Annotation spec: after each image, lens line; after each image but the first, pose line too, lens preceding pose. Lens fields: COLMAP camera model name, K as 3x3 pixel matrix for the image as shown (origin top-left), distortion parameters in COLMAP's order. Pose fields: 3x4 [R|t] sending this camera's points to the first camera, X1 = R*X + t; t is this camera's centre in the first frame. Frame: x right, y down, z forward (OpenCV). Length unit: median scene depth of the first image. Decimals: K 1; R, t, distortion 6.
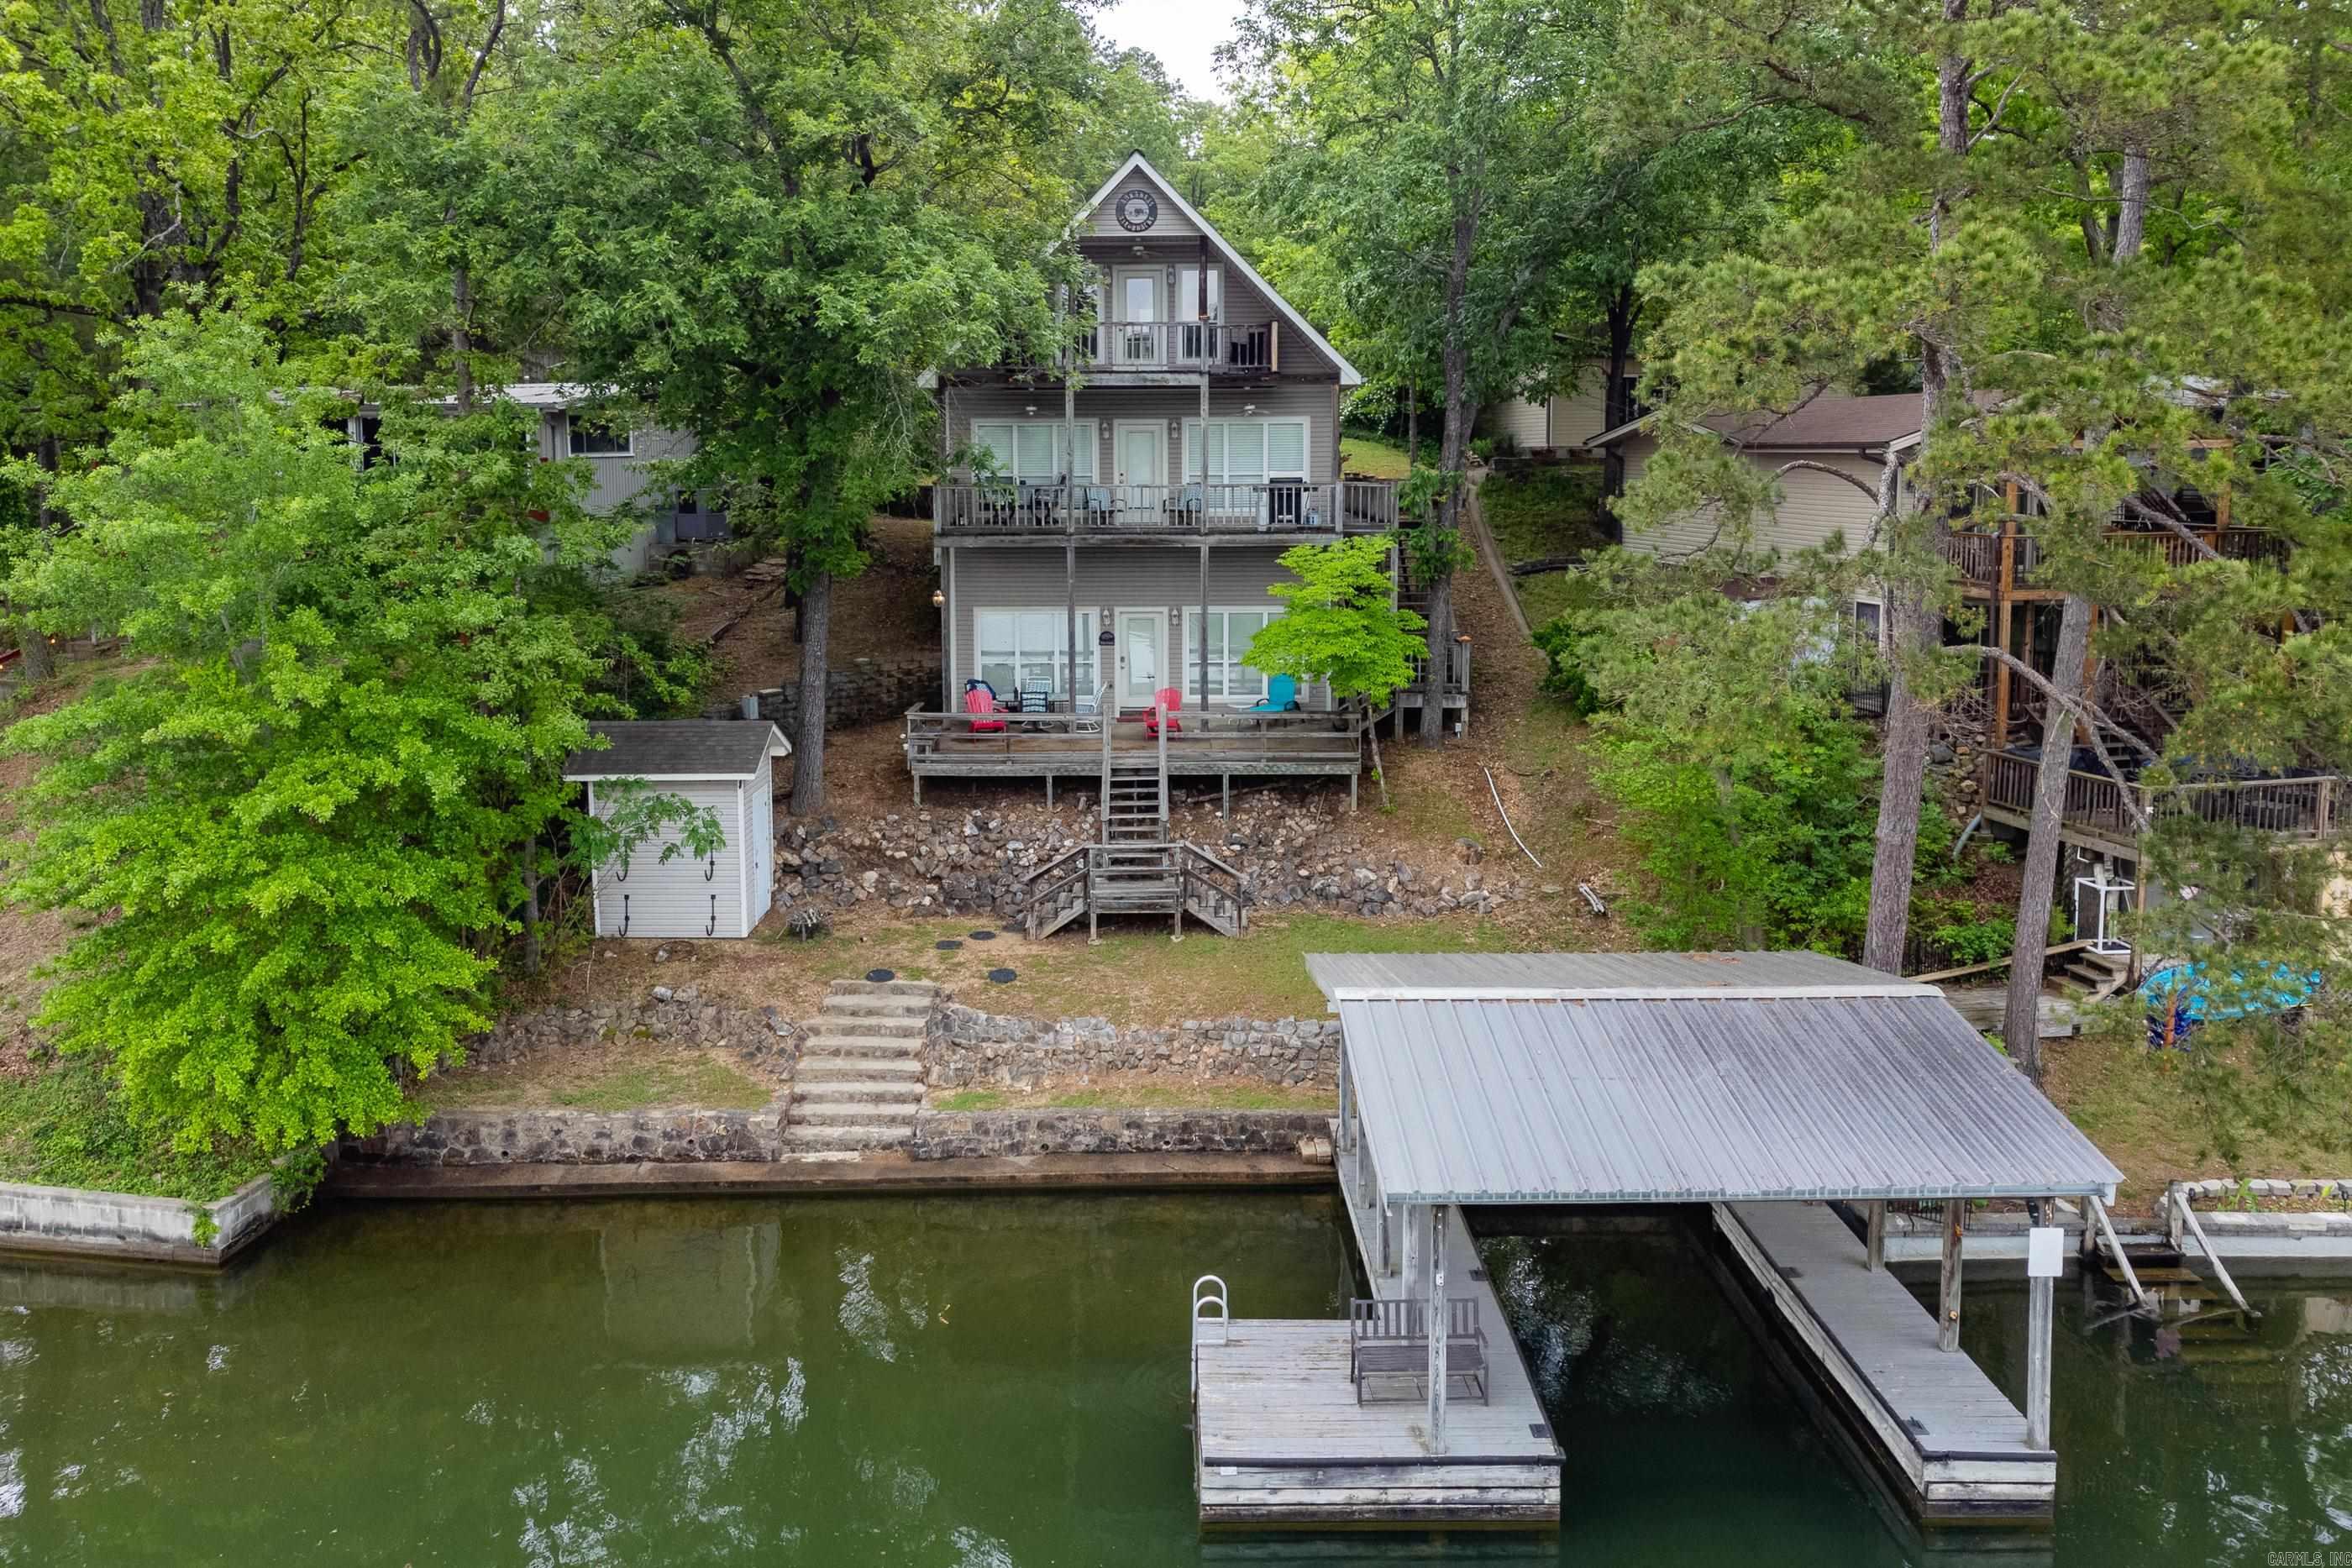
lens RADIAL K [[1618.2, 0, 1214.0], [0, 1618.2, 848.6], [0, 0, 1]] dist [-0.000084, -0.005041]
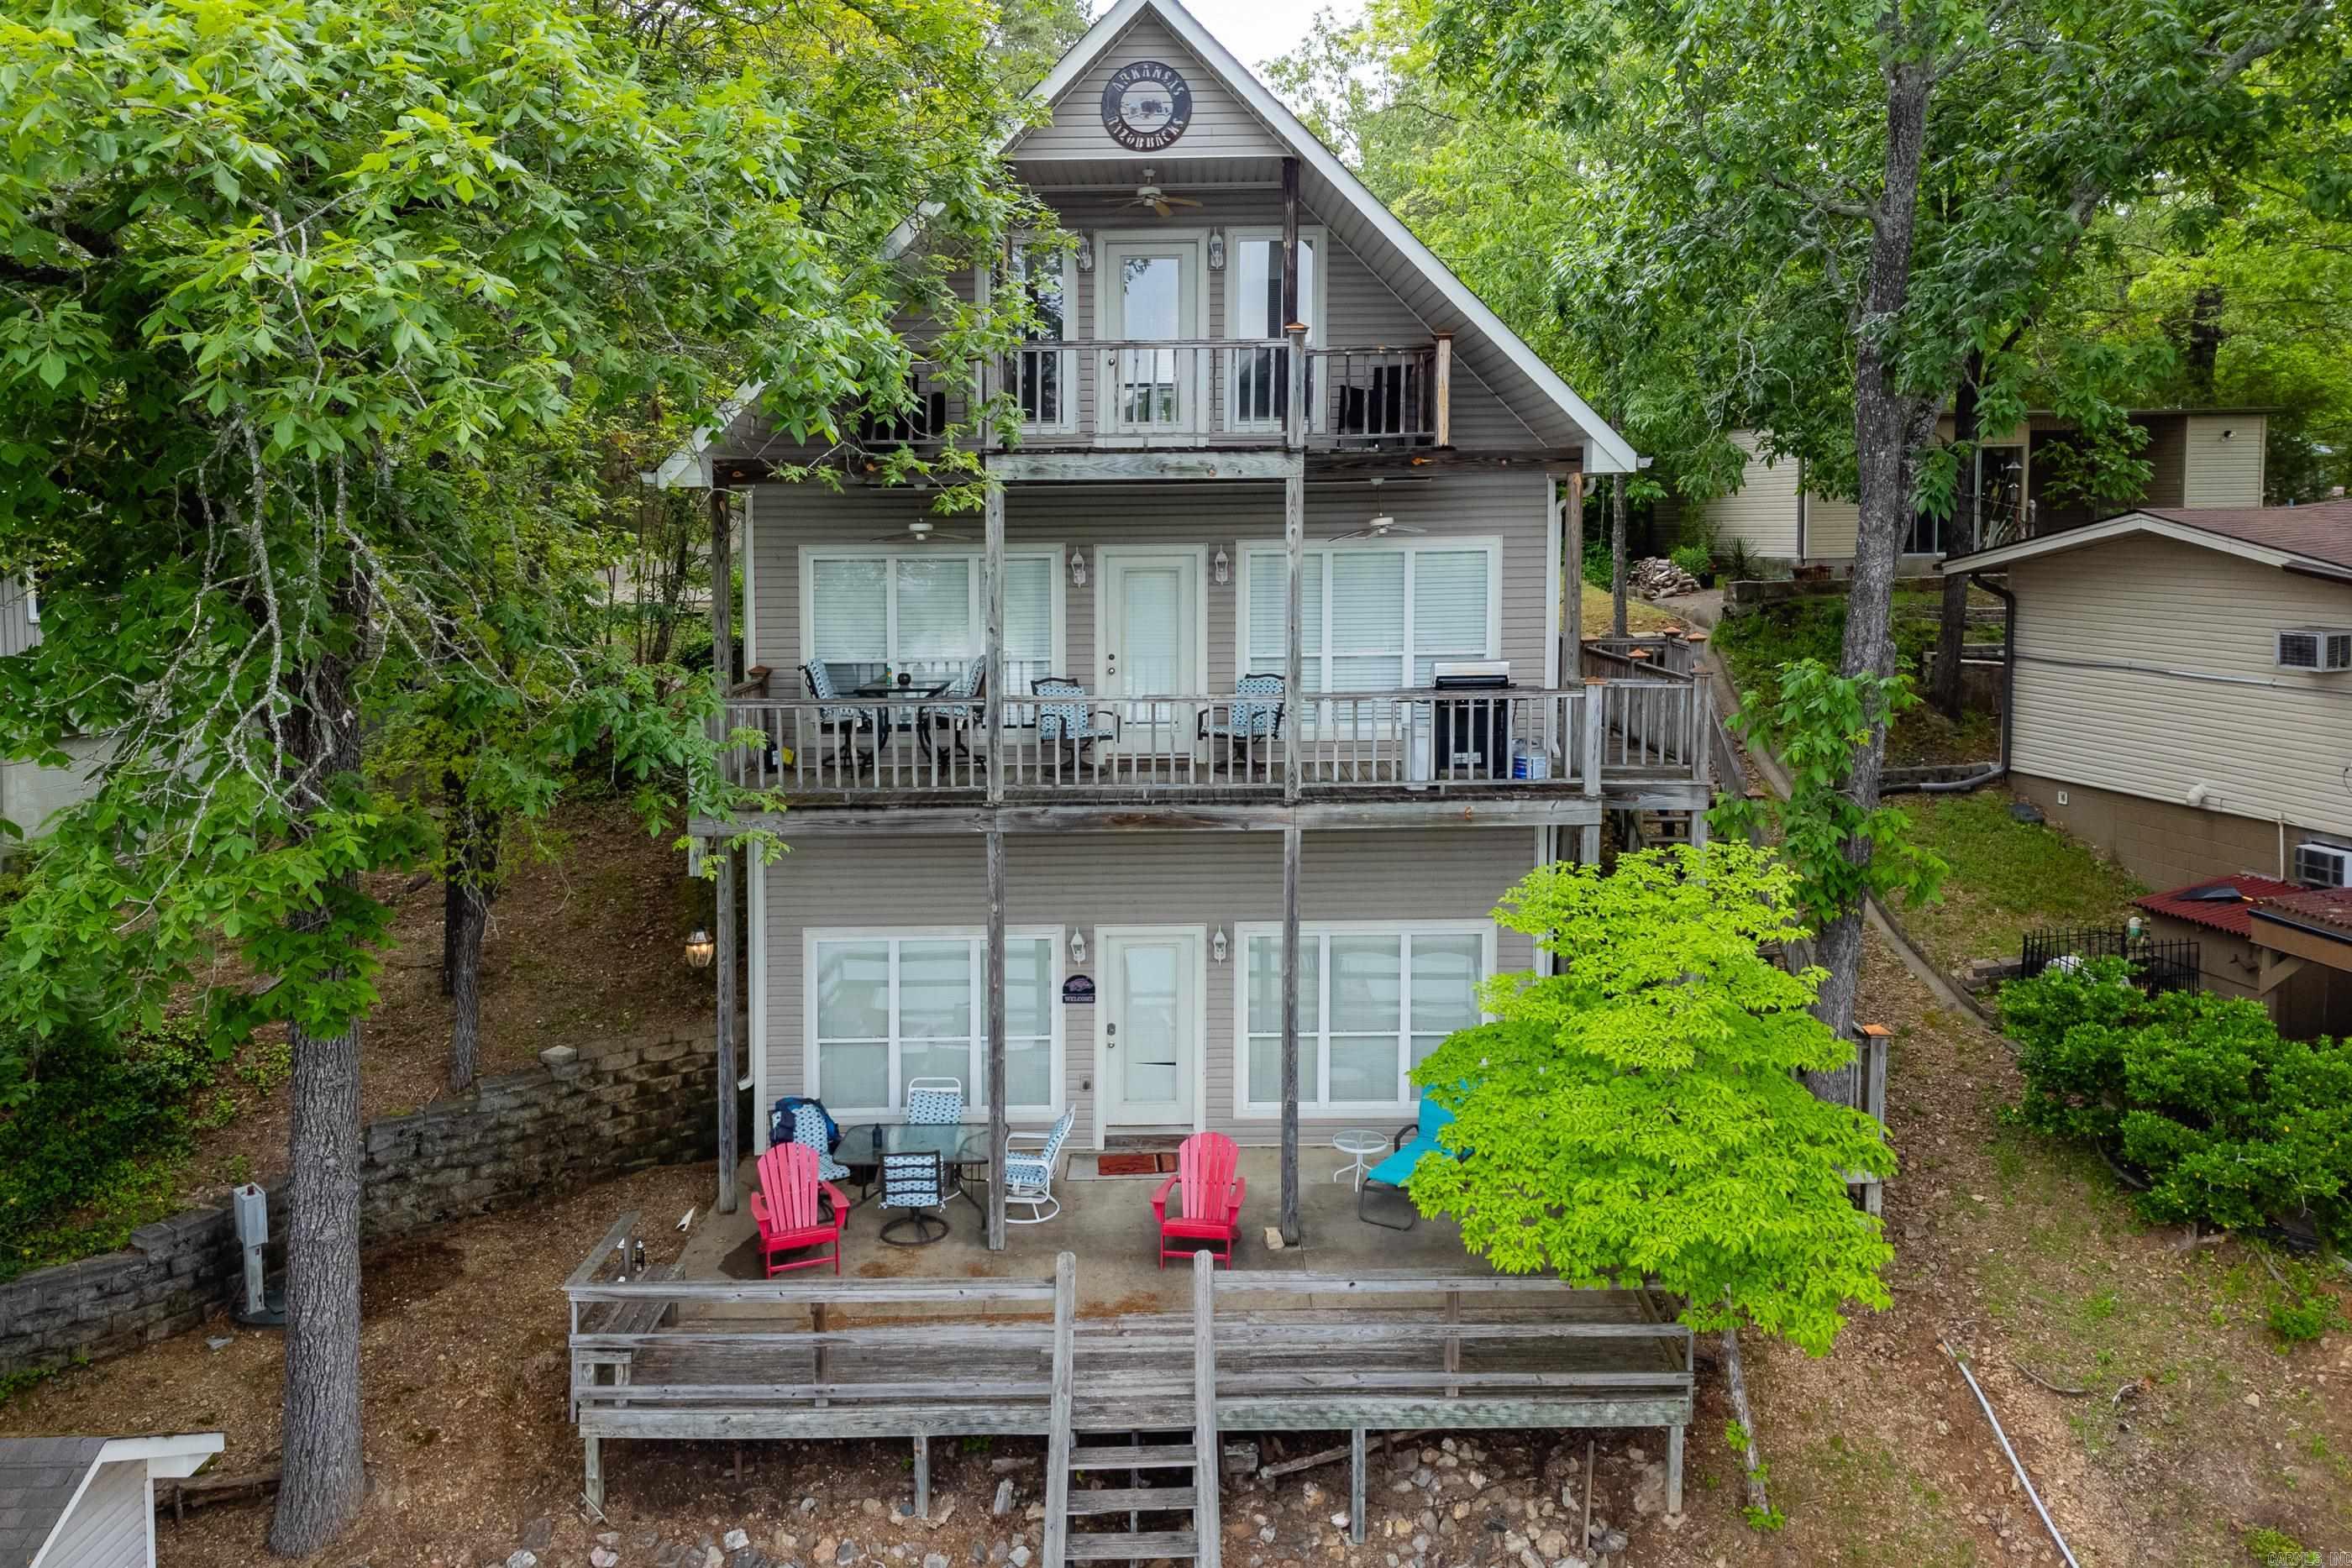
lens RADIAL K [[1618.2, 0, 1178.2], [0, 1618.2, 787.3], [0, 0, 1]] dist [-0.000084, -0.005041]
pose [[0.999623, 0.002338, -0.027362, -0.025659], [-0.004493, 0.996867, -0.078962, -0.164255], [0.027092, 0.079055, 0.996502, 0.556472]]
